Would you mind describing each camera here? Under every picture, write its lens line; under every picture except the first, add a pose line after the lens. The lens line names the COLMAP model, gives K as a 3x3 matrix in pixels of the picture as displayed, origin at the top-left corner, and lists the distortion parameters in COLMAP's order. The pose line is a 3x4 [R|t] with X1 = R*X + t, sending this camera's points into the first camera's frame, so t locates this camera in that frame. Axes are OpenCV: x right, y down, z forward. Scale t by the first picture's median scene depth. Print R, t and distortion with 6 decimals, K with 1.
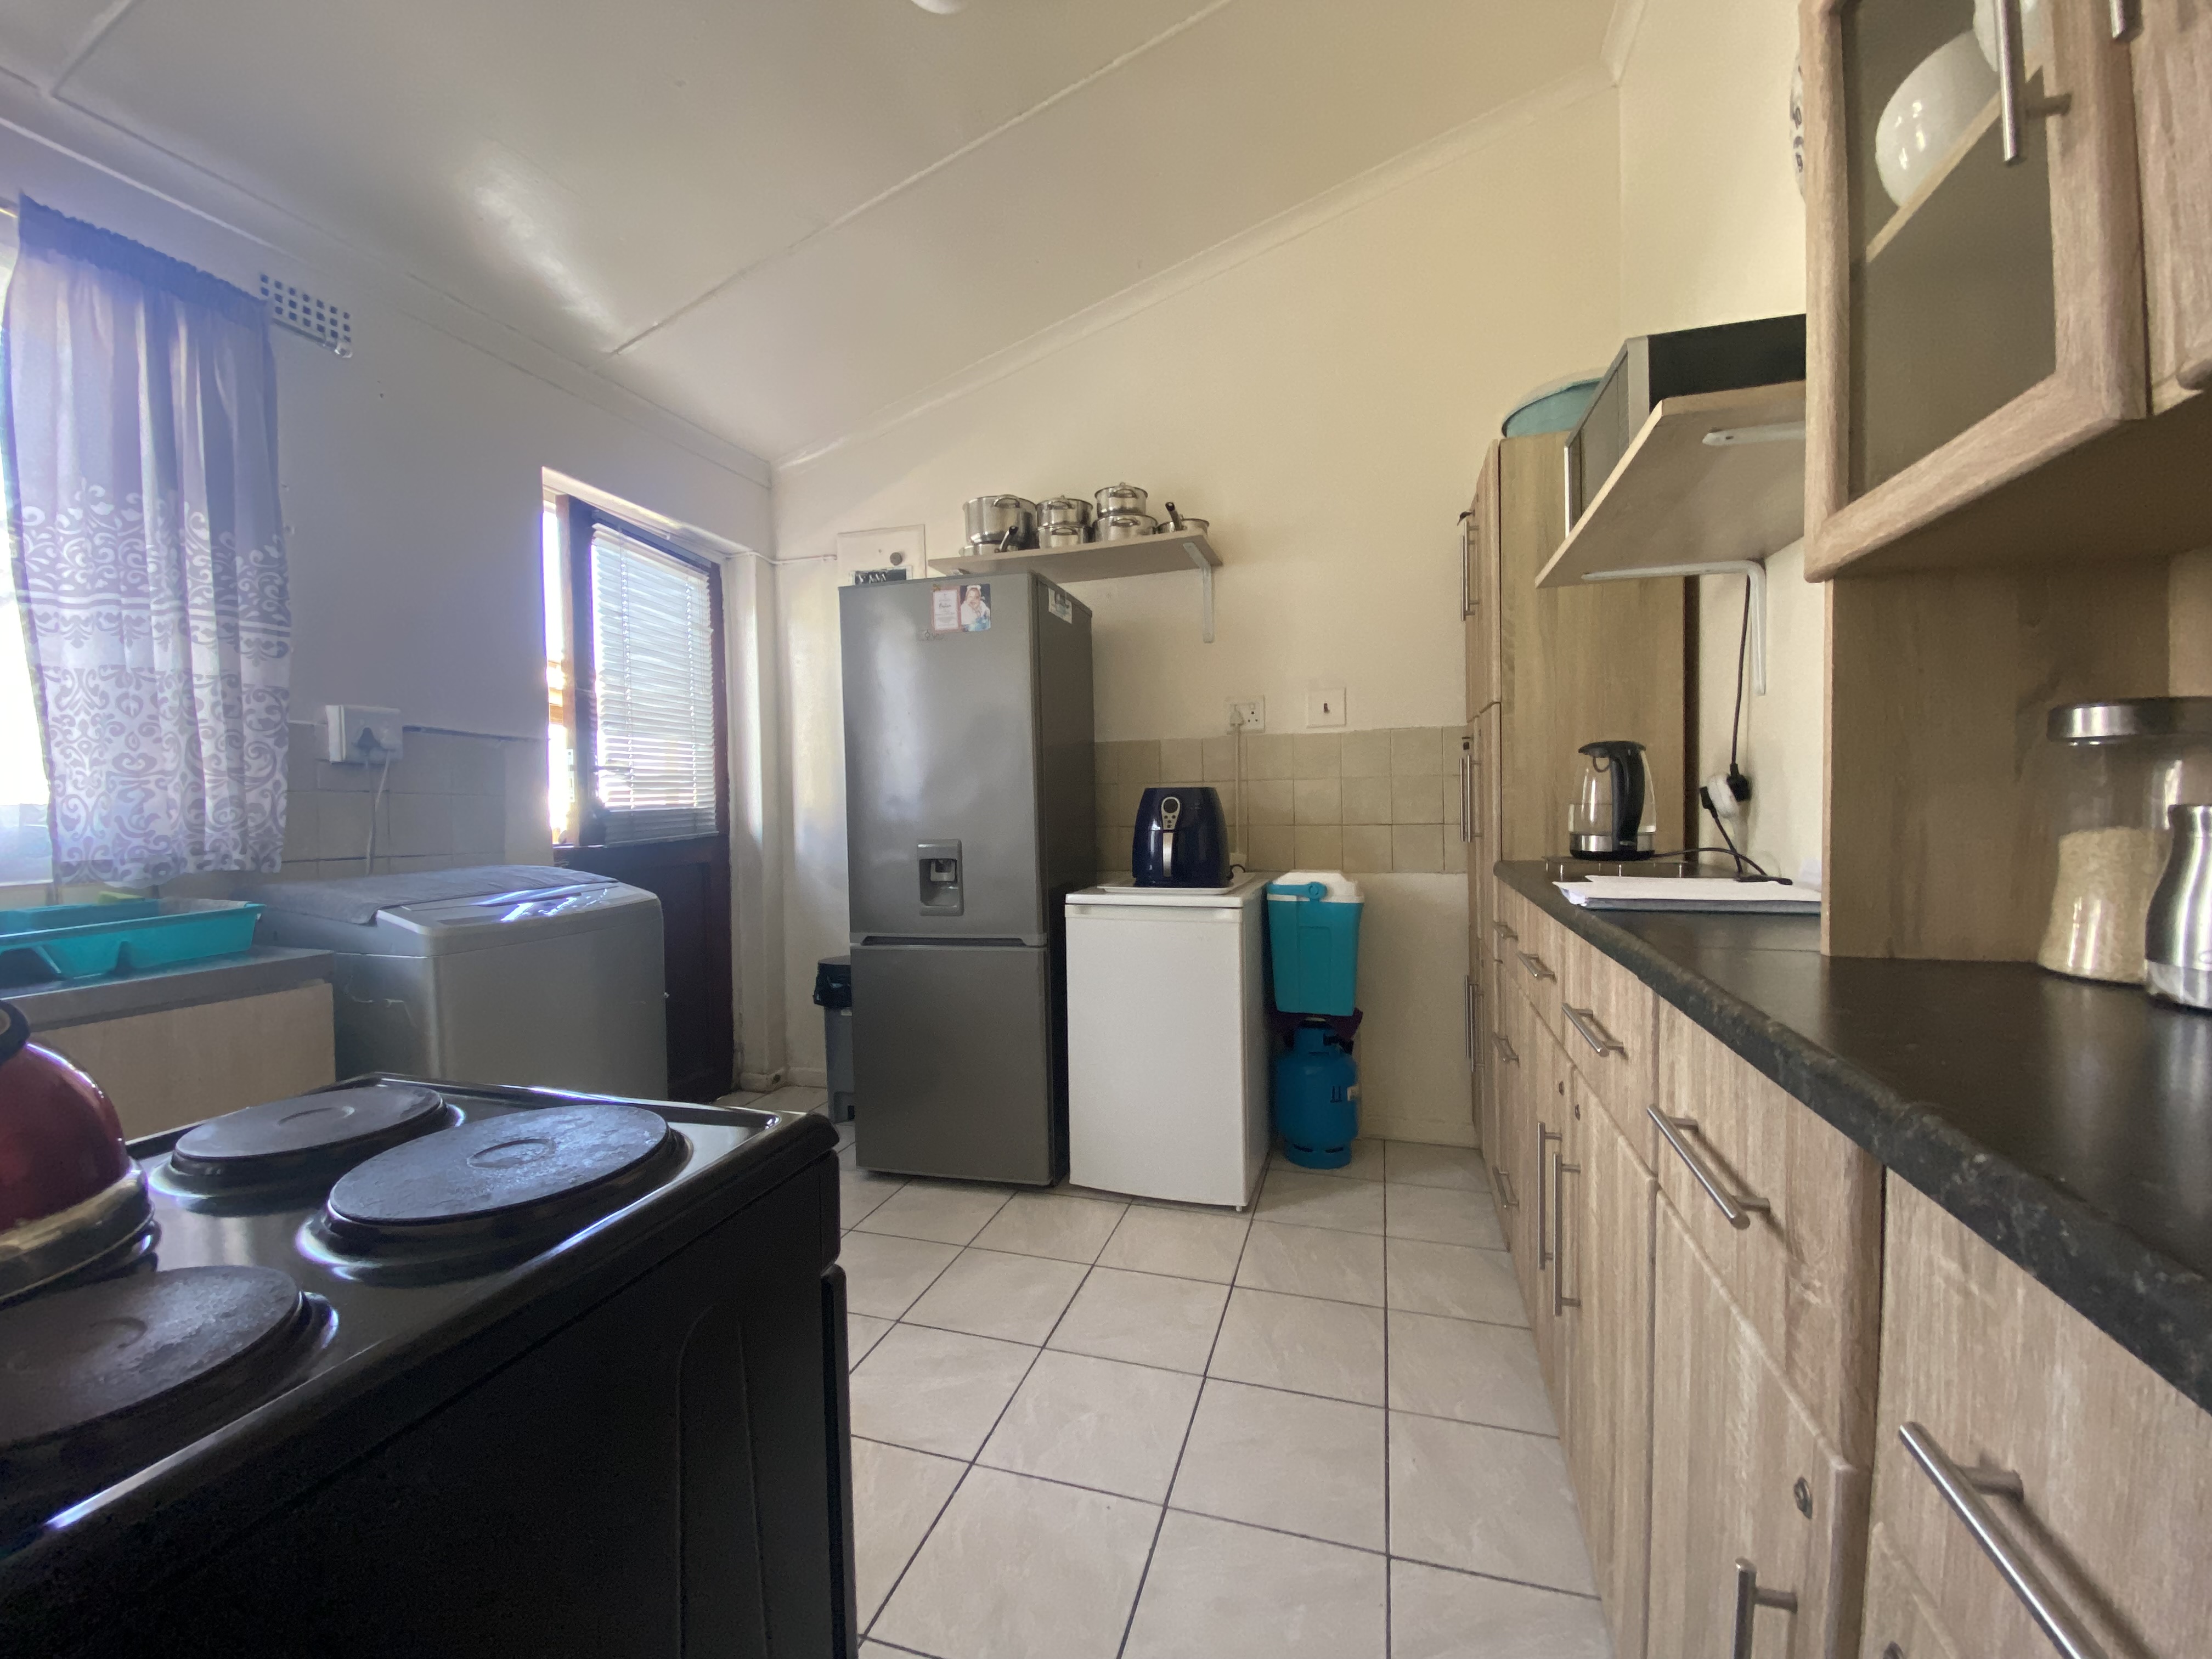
lens RADIAL K [[895.5, 0, 1102.0], [0, 895.5, 829.3], [0, 0, 1]] dist [-0.001859, -0.011573]
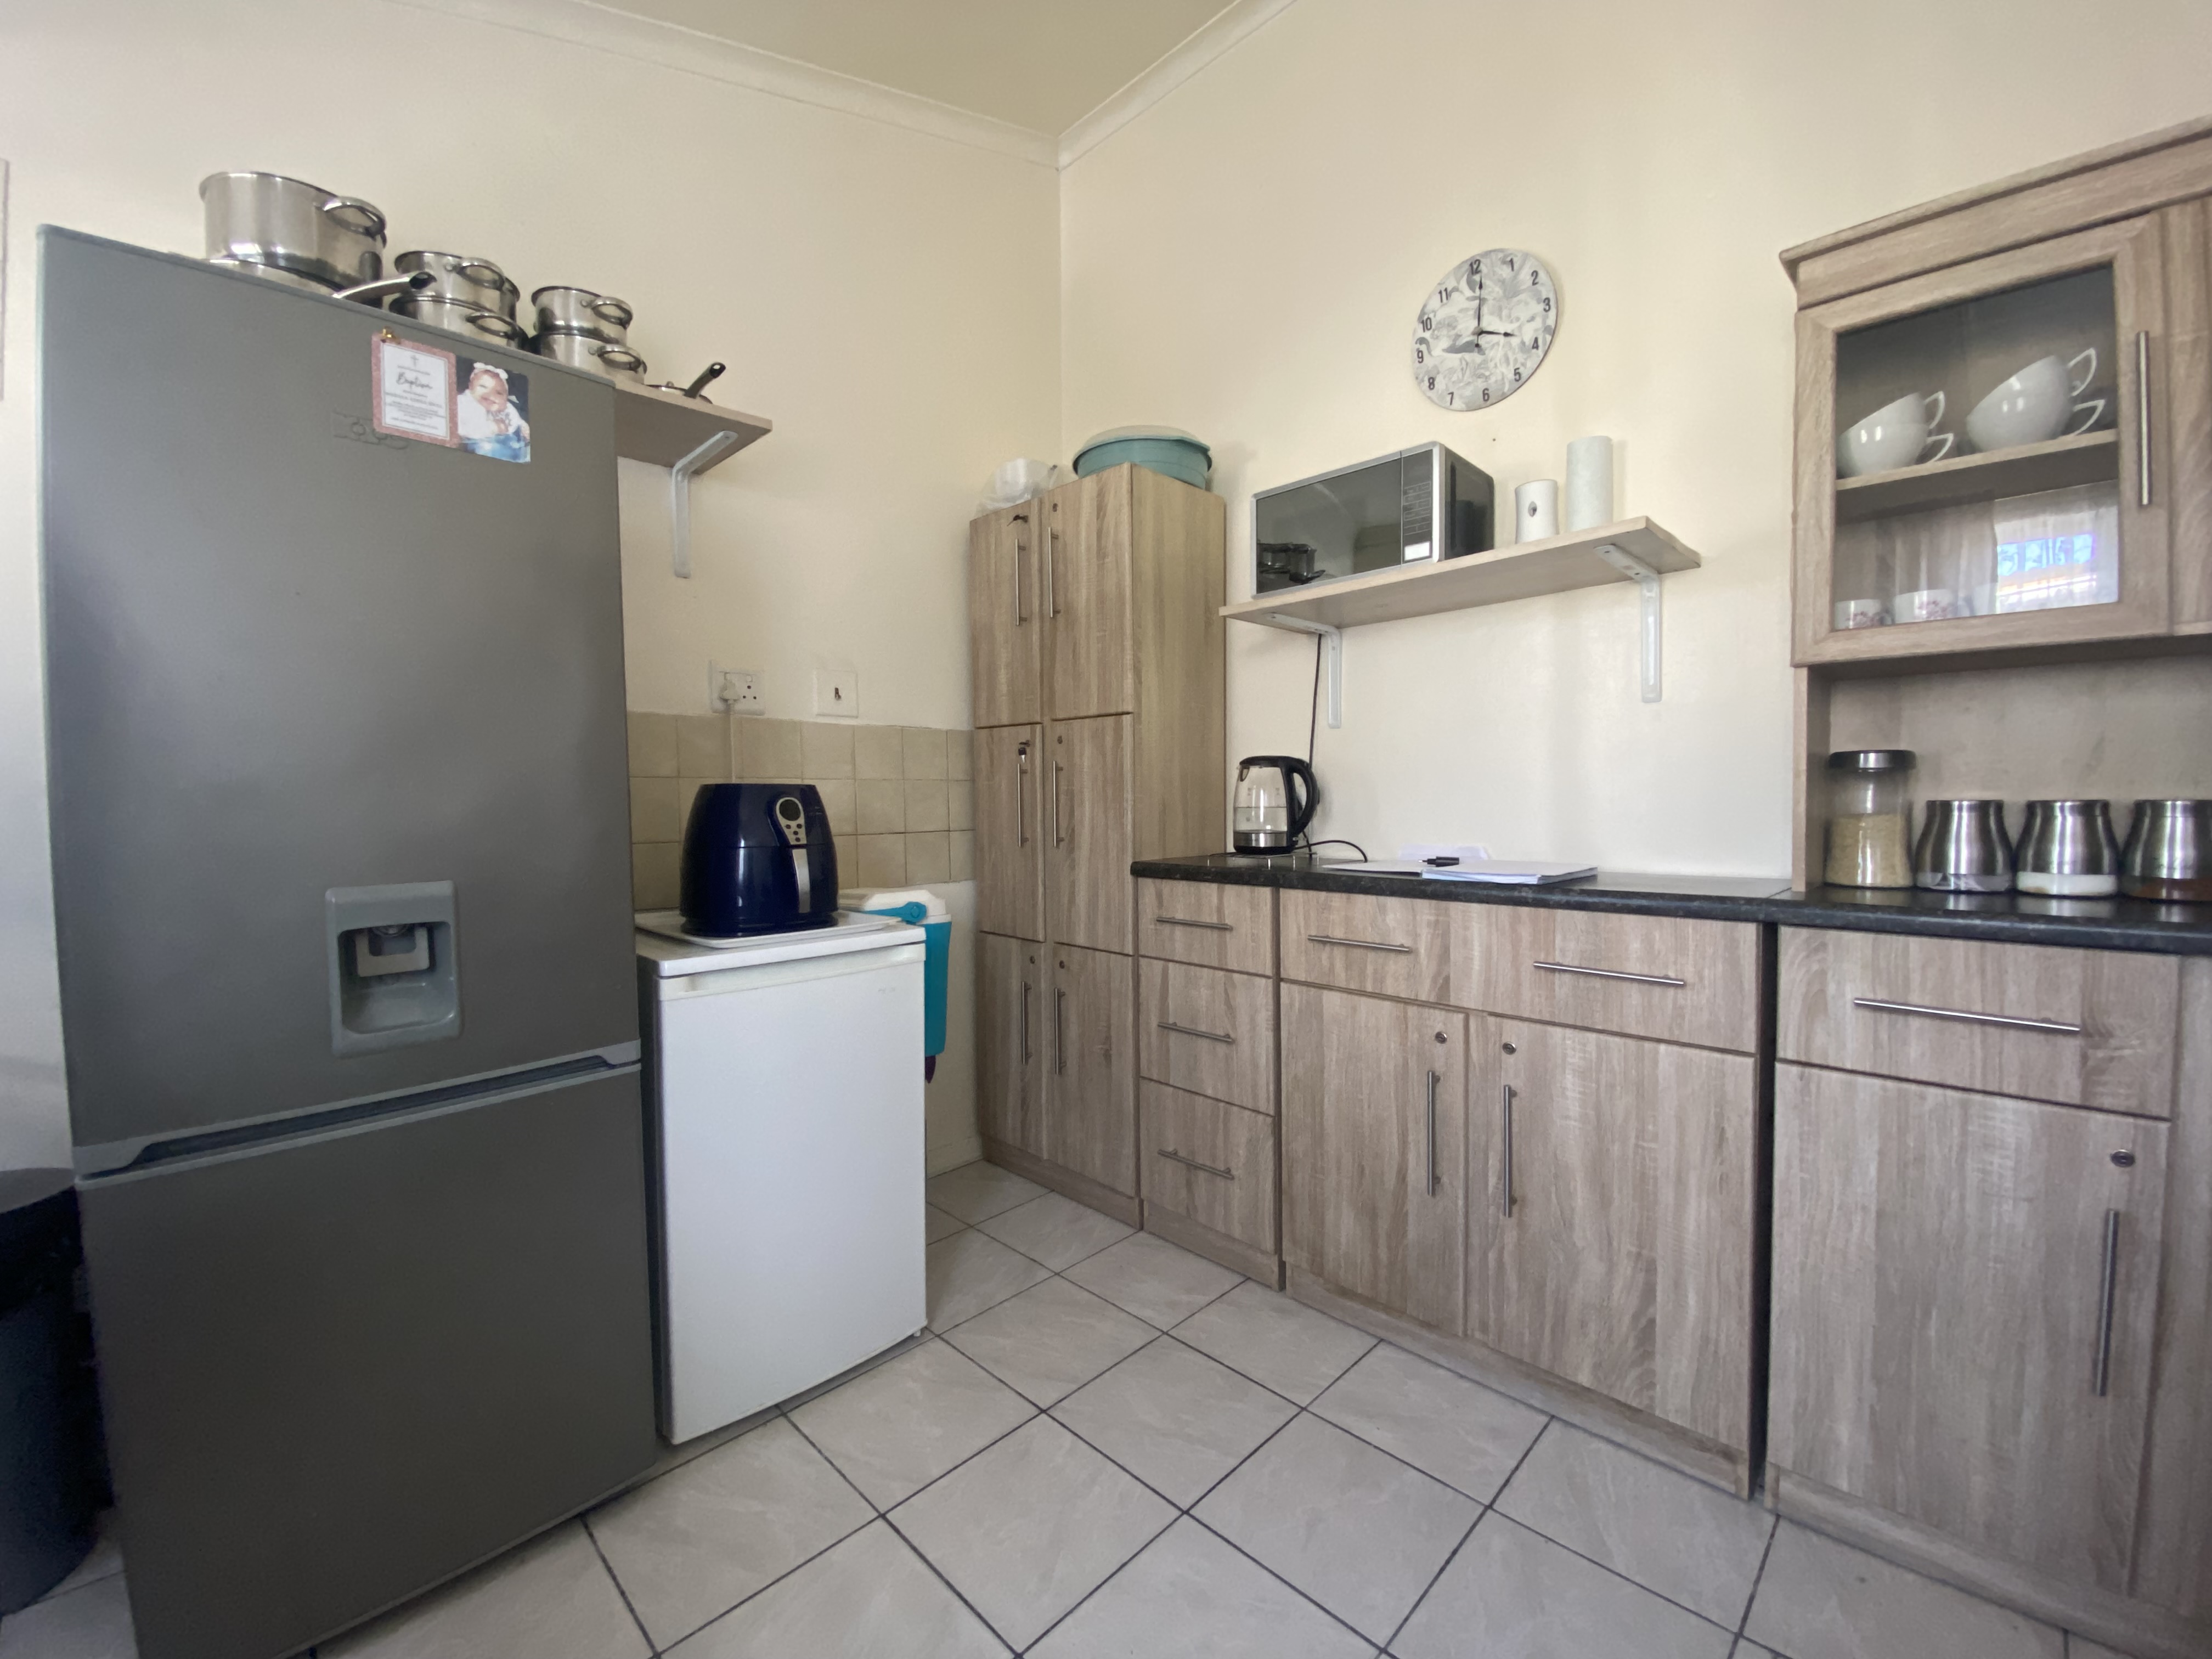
lens RADIAL K [[895.5, 0, 1095.4], [0, 895.5, 836.6], [0, 0, 1]] dist [-0.001859, -0.011573]
pose [[0.451105, -0.025202, 0.892115, -0.435164], [0.030211, 0.999460, 0.012958, -0.007971], [-0.891959, 0.021106, 0.451623, 0.481132]]
